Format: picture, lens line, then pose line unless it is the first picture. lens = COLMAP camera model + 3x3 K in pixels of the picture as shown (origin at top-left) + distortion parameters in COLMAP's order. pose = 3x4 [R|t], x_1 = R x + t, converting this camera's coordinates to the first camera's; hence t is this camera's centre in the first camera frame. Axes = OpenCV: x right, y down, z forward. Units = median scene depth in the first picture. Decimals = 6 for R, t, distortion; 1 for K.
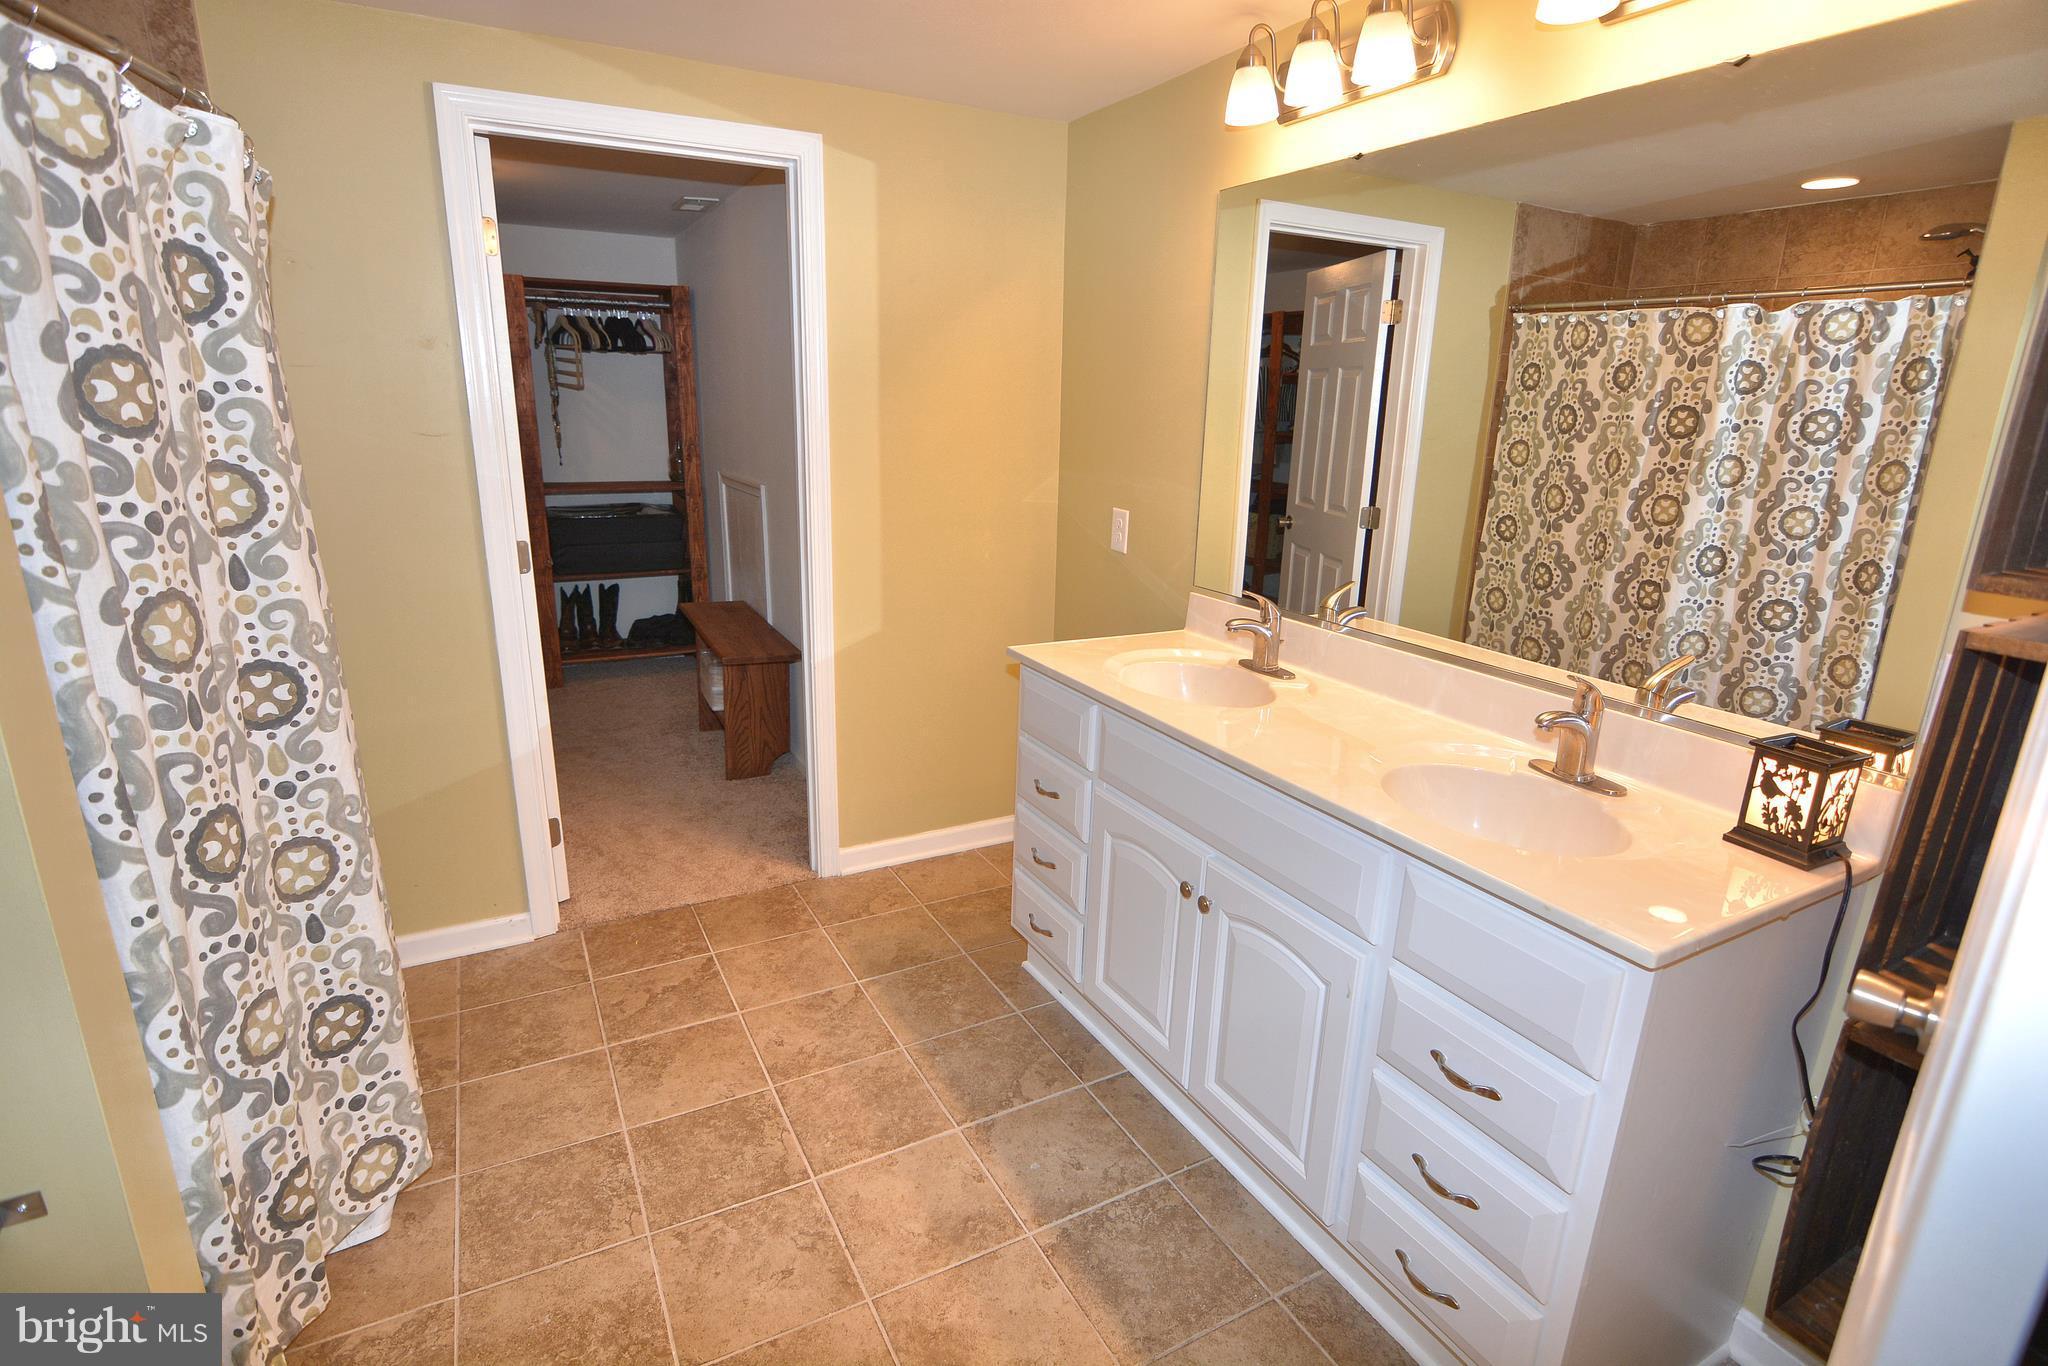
lens RADIAL K [[999.5, 0, 1028.5], [0, 999.5, 688.4], [0, 0, 1]] dist [-0.031741, 0.010584]
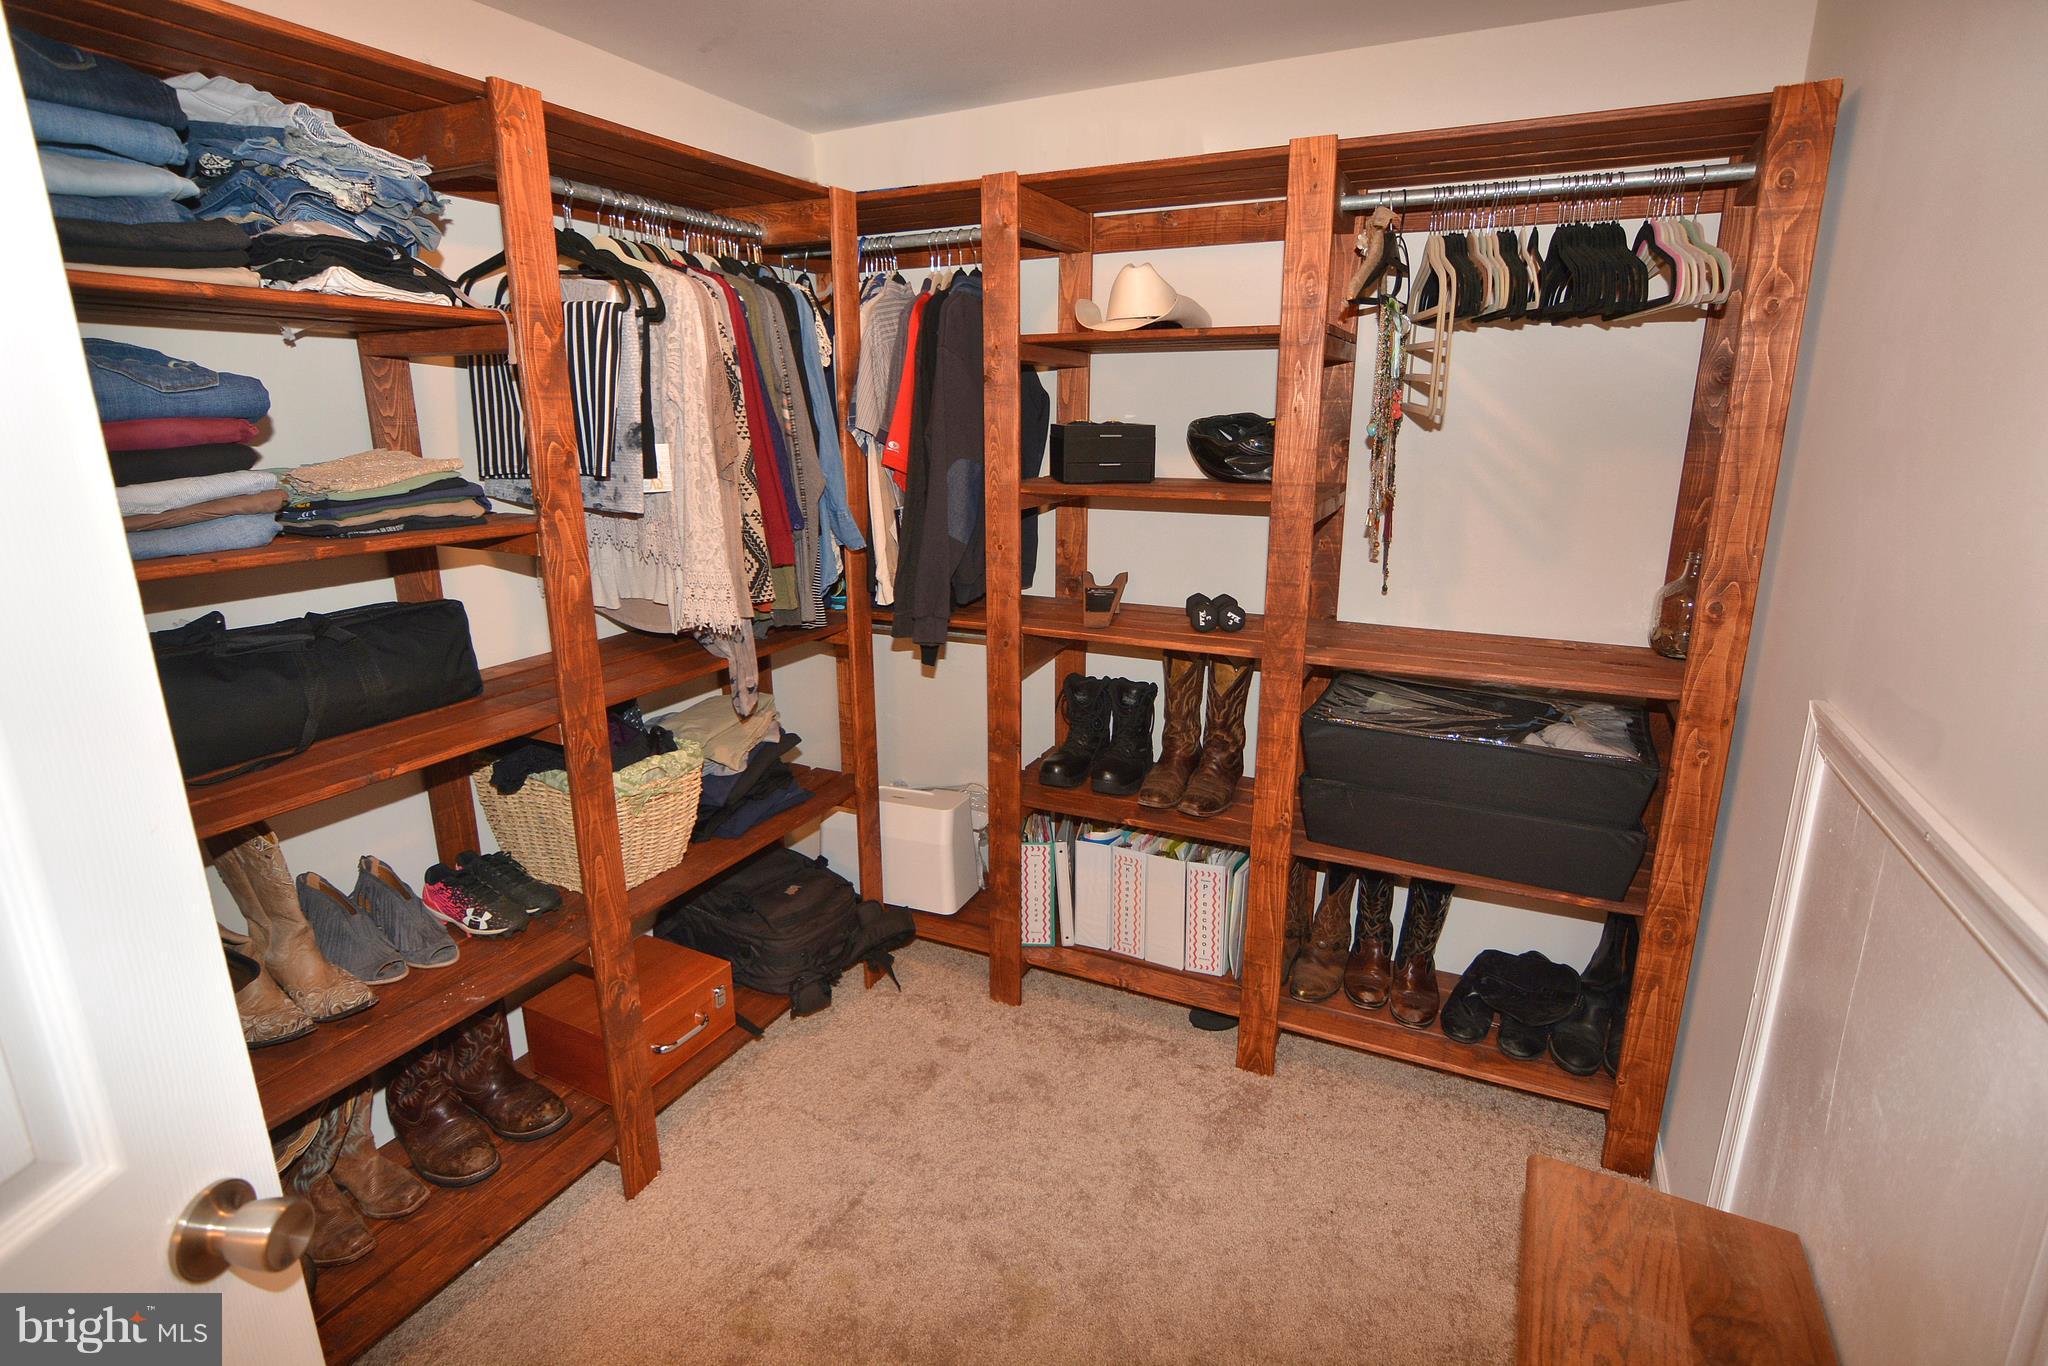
lens RADIAL K [[999.5, 0, 1020.7], [0, 999.5, 679.5], [0, 0, 1]] dist [-0.031741, 0.010584]
pose [[0.588692, 0.179893, -0.788086, -0.211974], [-0.201162, 0.976855, 0.072717, -0.188488], [0.782927, 0.115726, 0.611255, 0.612093]]
